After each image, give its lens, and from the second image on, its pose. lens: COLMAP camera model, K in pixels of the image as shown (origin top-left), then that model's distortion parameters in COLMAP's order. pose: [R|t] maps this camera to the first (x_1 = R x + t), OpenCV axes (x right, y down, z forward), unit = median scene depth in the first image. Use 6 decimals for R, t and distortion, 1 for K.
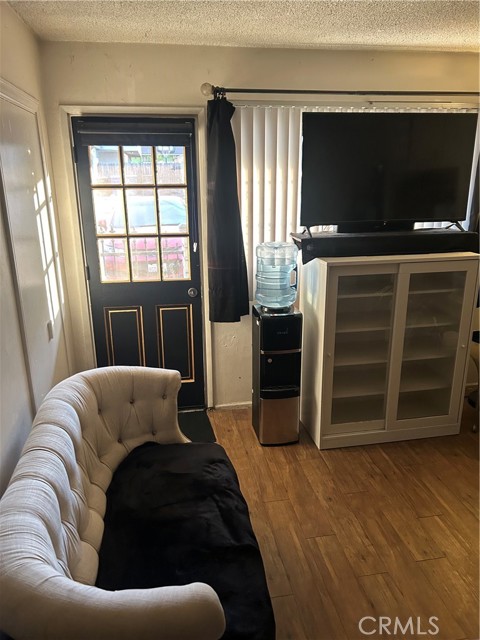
lens RADIAL K [[492.9, 0, 237.7], [0, 492.9, 319.7], [0, 0, 1]] dist [0.042885, -0.017357]
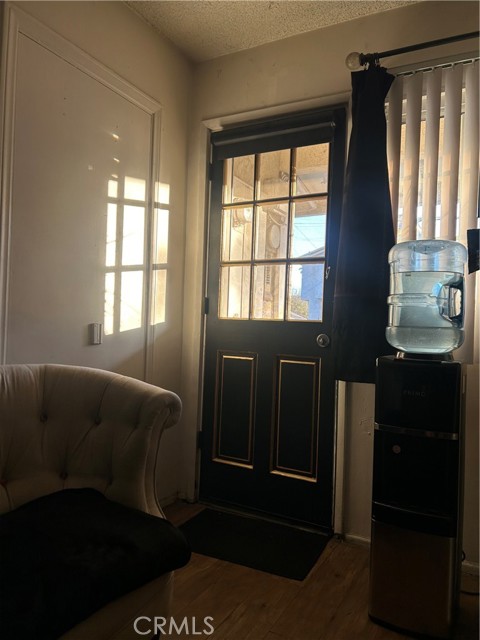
lens RADIAL K [[492.9, 0, 241.1], [0, 492.9, 320.2], [0, 0, 1]] dist [0.042885, -0.017357]
pose [[0.777156, 0.025516, -0.628790, 0.280376], [-0.225146, 0.944317, -0.239949, 0.121699], [0.587654, 0.328047, 0.739627, 0.455510]]
